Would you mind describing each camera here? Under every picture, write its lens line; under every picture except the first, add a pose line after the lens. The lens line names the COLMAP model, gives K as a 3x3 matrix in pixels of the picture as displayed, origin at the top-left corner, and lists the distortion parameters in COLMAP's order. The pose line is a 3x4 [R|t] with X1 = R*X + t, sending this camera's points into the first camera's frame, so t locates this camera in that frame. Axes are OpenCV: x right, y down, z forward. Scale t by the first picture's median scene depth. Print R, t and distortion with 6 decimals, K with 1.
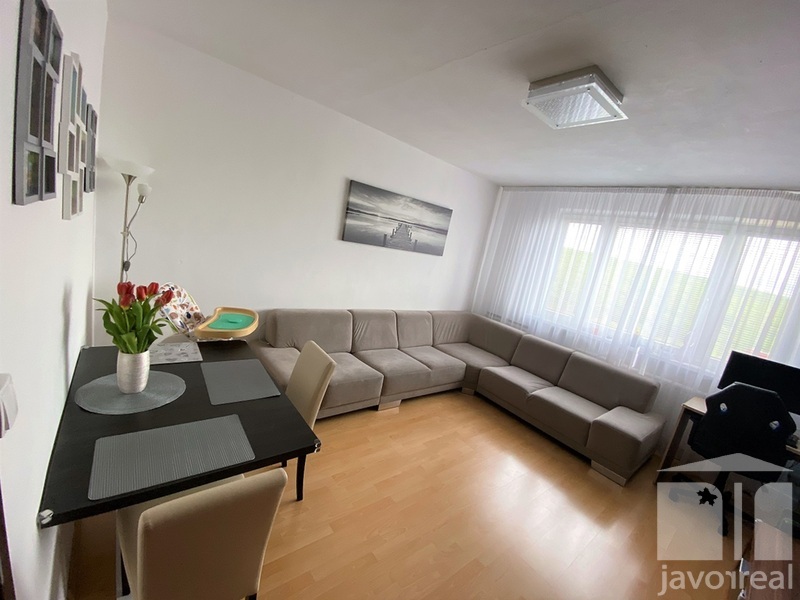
lens RADIAL K [[335.7, 0, 397.9], [0, 335.7, 300.9], [0, 0, 1]] dist [-0.000197, -0.000051]
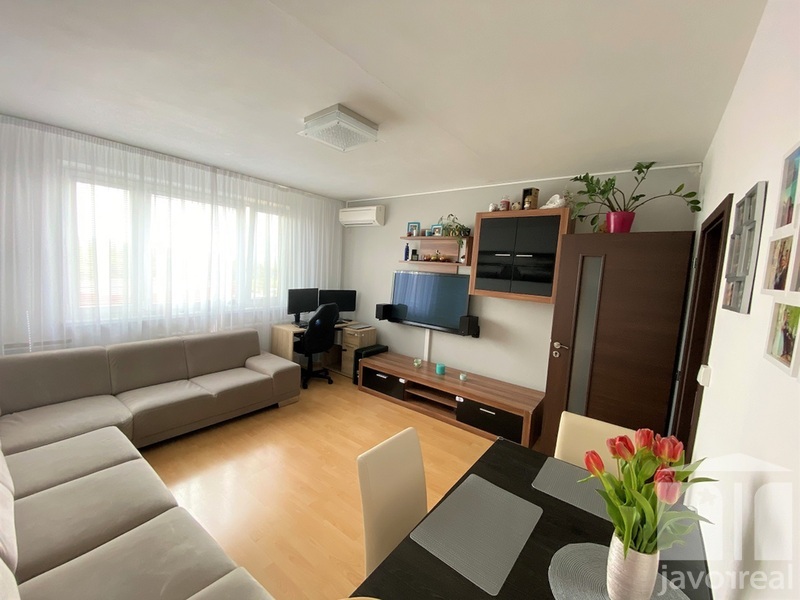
lens RADIAL K [[335.7, 0, 397.9], [0, 335.7, 300.9], [0, 0, 1]] dist [-0.000197, -0.000051]
pose [[-0.233622, -0.304381, 0.923457, -0.474620], [0.072122, 0.941698, 0.328639, -0.220954], [-0.969649, 0.143379, -0.198048, 0.630094]]
